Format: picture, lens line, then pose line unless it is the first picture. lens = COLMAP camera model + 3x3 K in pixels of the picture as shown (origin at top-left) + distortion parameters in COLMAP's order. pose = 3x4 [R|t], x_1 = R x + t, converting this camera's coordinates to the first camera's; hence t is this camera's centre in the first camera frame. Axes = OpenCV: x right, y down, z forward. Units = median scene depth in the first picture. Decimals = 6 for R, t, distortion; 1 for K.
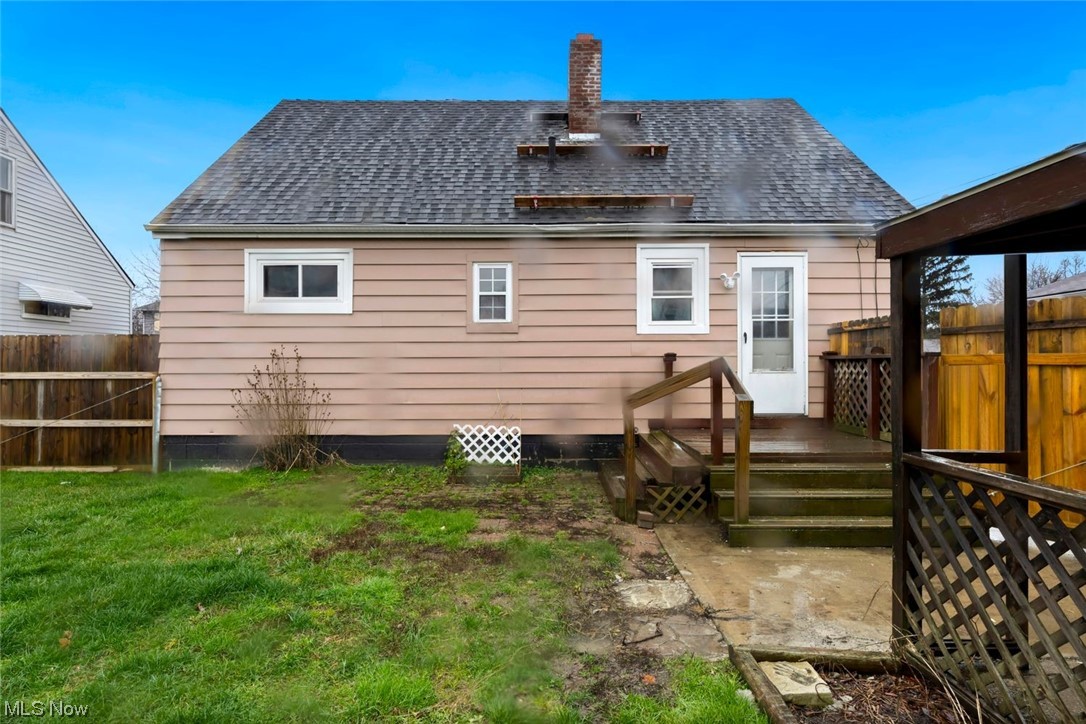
lens RADIAL K [[574.9, 0, 543.0], [0, 574.9, 362.0], [0, 0, 1]] dist [0.000992, -0.000376]
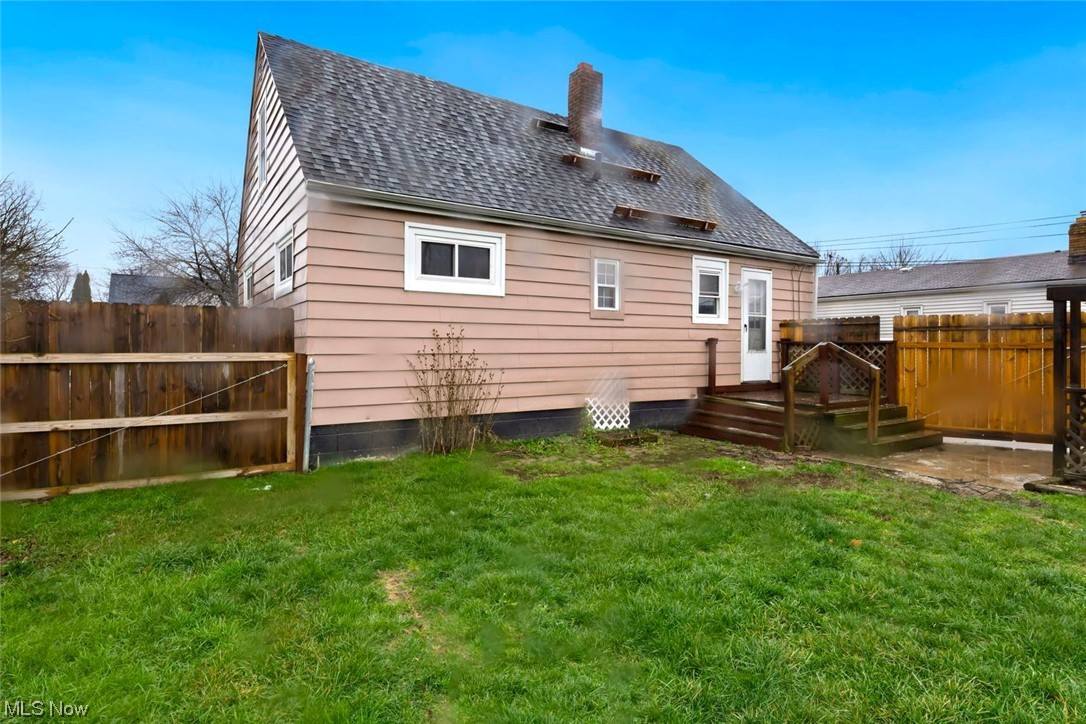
lens RADIAL K [[567.7, 0, 543.0], [0, 567.7, 349.0], [0, 0, 1]] dist [-0.000783, 0.000143]
pose [[0.835678, 0.001668, 0.549218, -0.836669], [-0.008441, 0.999916, 0.009807, 0.000427], [-0.549155, -0.012831, 0.835622, 0.098818]]
